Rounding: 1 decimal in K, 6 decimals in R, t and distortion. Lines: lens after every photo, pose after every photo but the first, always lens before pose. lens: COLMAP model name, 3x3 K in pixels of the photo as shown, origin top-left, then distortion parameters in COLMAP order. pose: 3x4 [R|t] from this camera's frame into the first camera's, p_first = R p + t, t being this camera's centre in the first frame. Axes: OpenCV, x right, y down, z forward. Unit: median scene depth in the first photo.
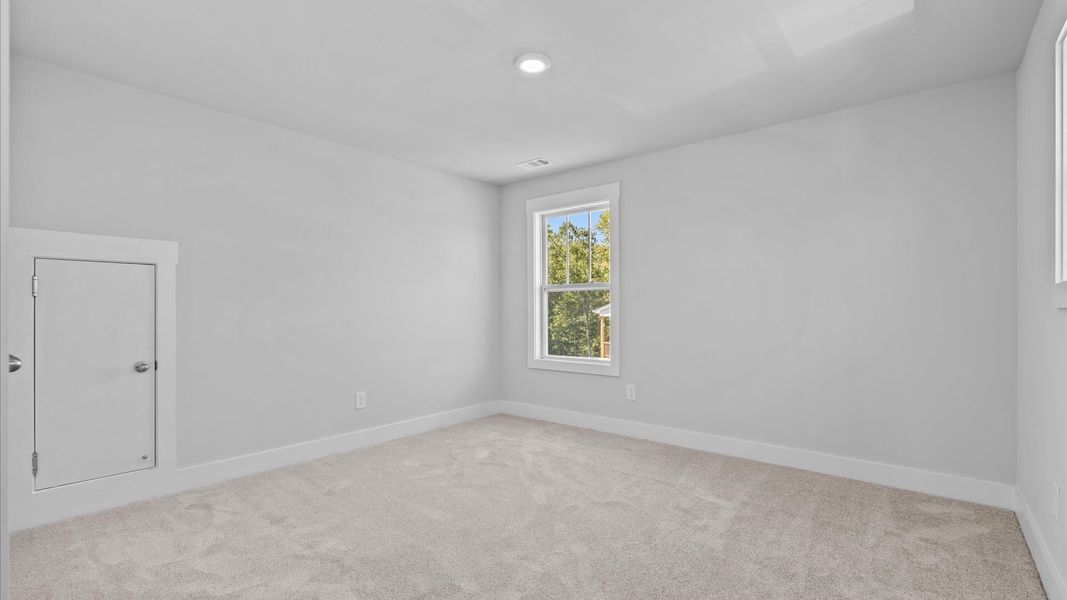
lens RADIAL K [[483.3, 0, 532.4], [0, 483.3, 307.6], [0, 0, 1]] dist [-0.000743, 0.000072]
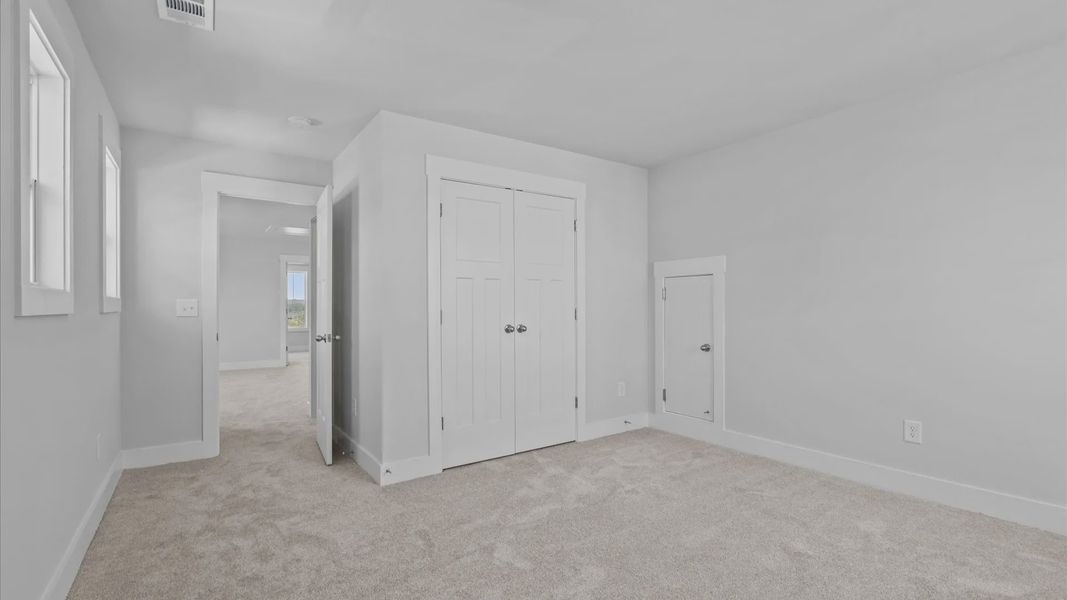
lens RADIAL K [[483.3, 0, 532.4], [0, 483.3, 307.6], [0, 0, 1]] dist [-0.000743, 0.000072]
pose [[-0.262160, 0.006615, -0.965002, 0.682444], [0.007743, 0.999959, 0.004752, -0.005308], [0.964993, -0.006226, -0.262200, 0.868505]]
